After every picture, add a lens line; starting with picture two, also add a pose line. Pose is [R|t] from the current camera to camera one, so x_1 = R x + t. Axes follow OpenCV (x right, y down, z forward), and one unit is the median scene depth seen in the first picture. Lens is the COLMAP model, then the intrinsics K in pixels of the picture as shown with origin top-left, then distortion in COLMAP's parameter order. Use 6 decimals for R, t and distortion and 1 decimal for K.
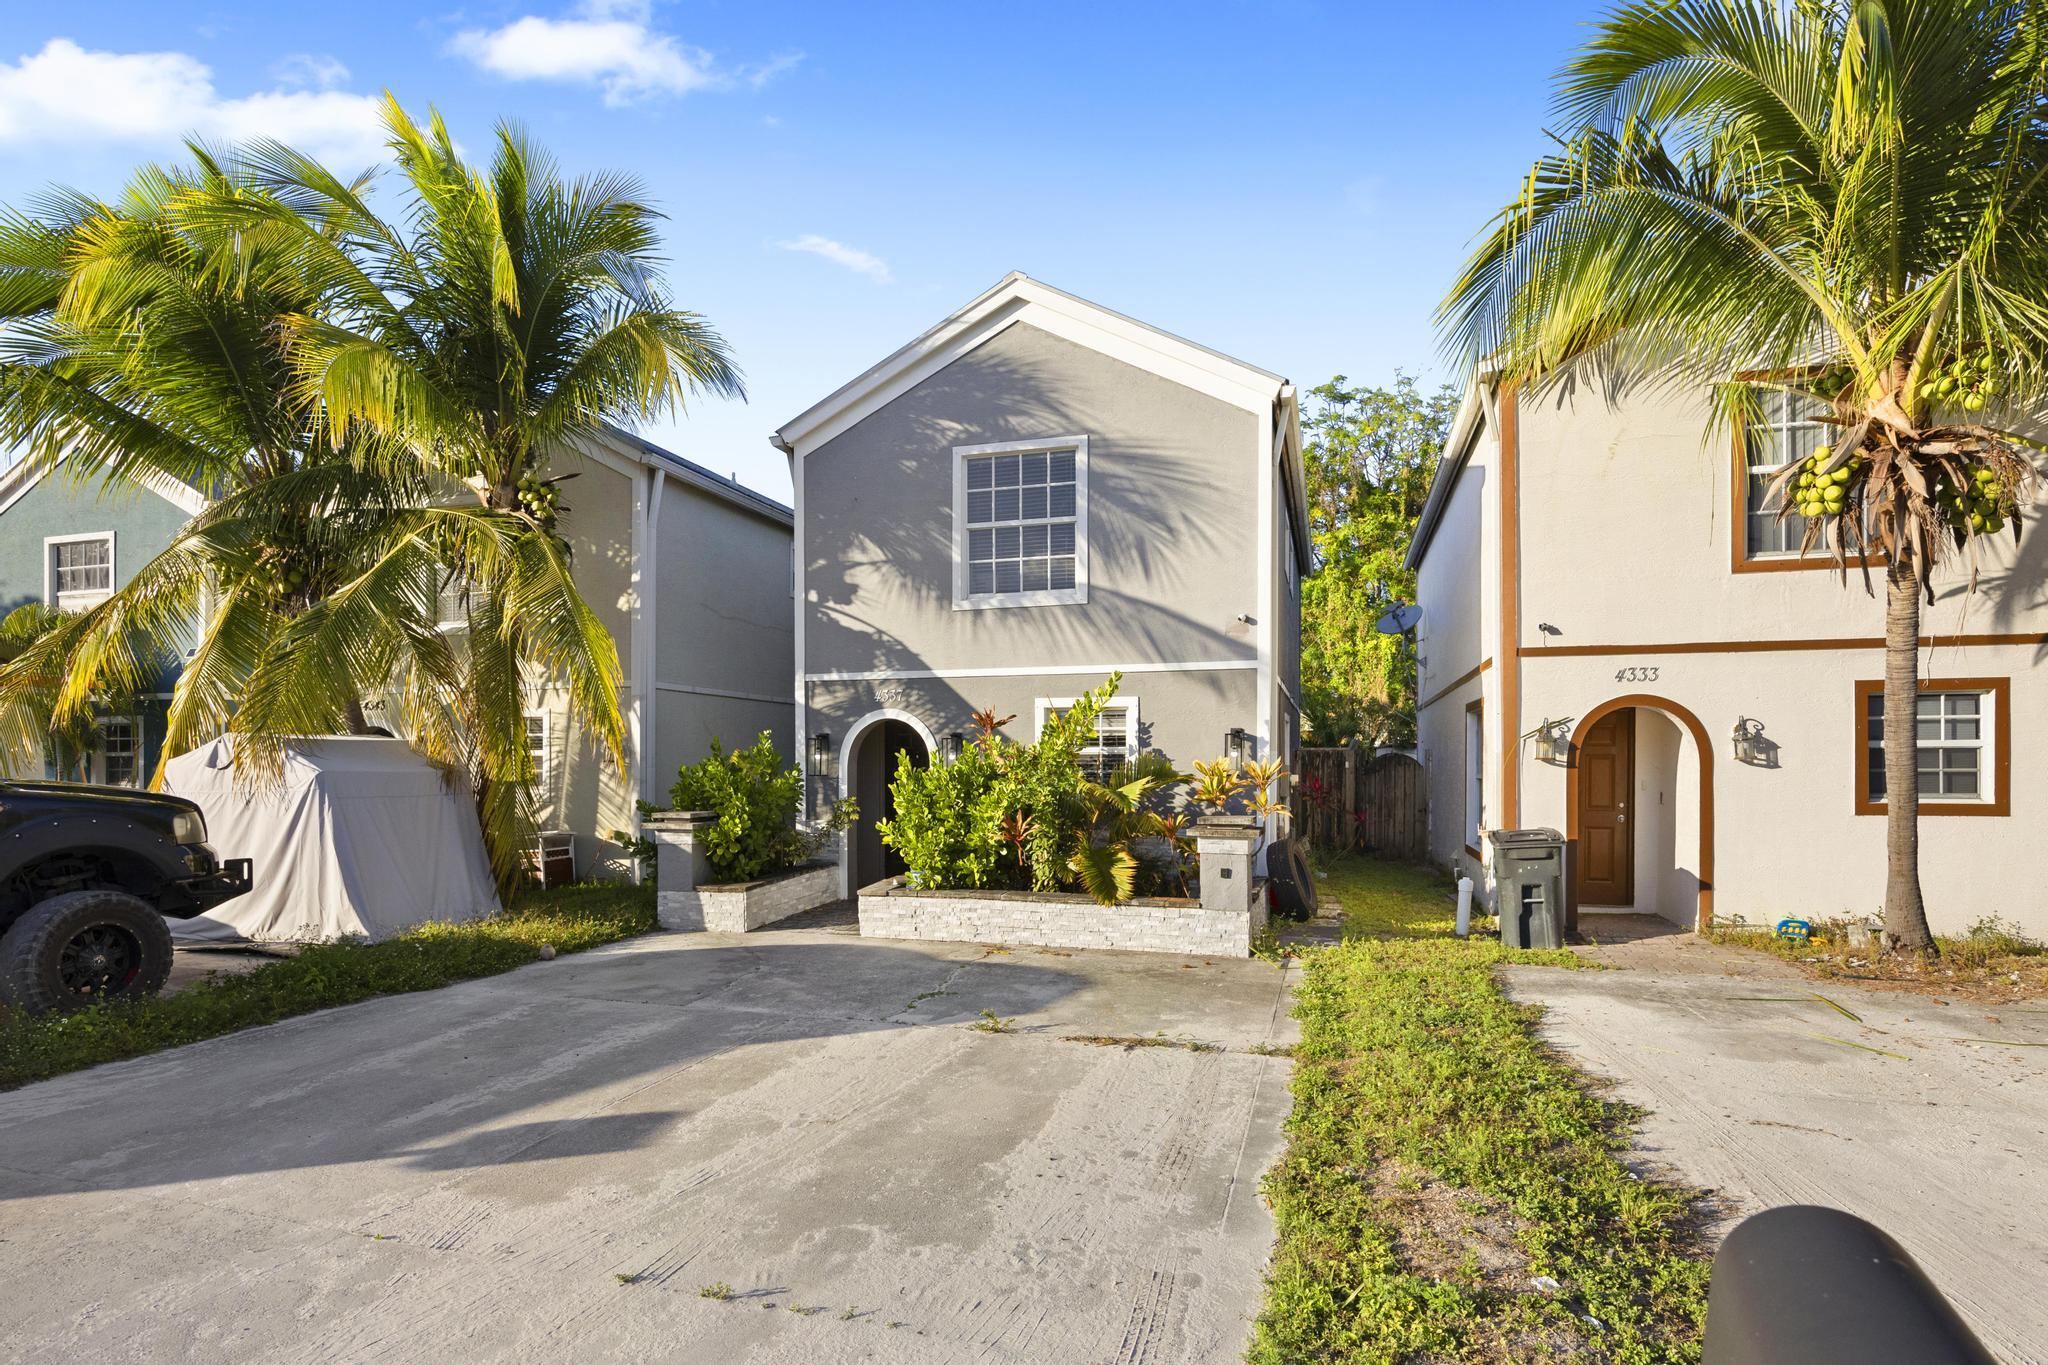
lens RADIAL K [[1058.0, 0, 1026.7], [0, 1058.0, 762.7], [0, 0, 1]] dist [-0.014918, 0.000648]
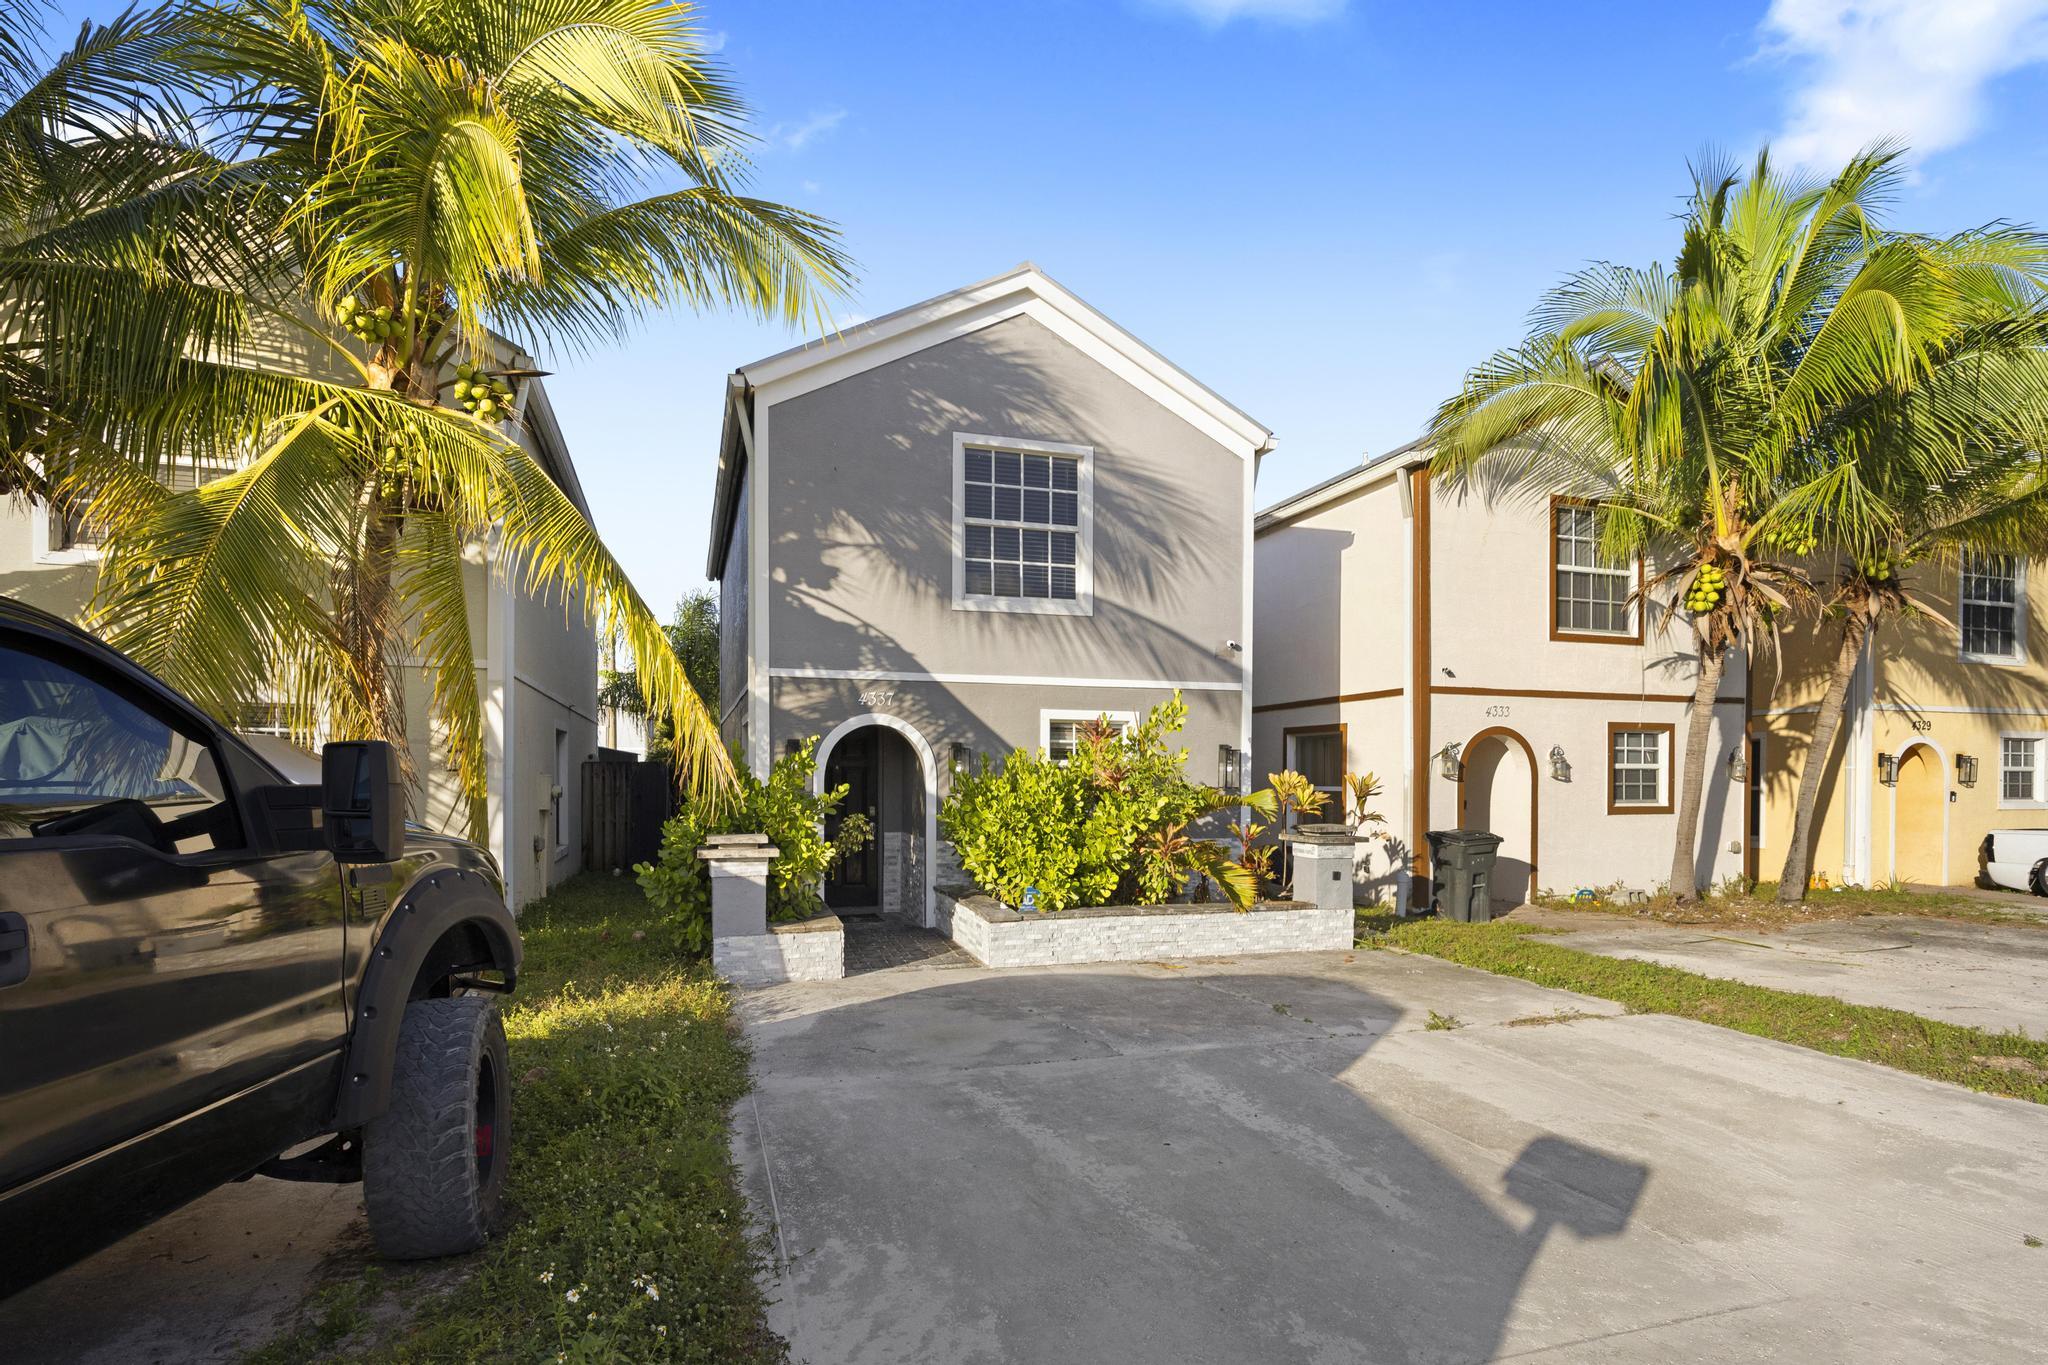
lens RADIAL K [[1058.0, 0, 1033.4], [0, 1058.0, 782.8], [0, 0, 1]] dist [-0.014918, 0.000648]
pose [[0.821006, 0.001551, 0.570917, -0.564844], [-0.004842, 0.999979, 0.004247, 0.002750], [-0.570899, -0.006251, 0.820997, 0.214185]]
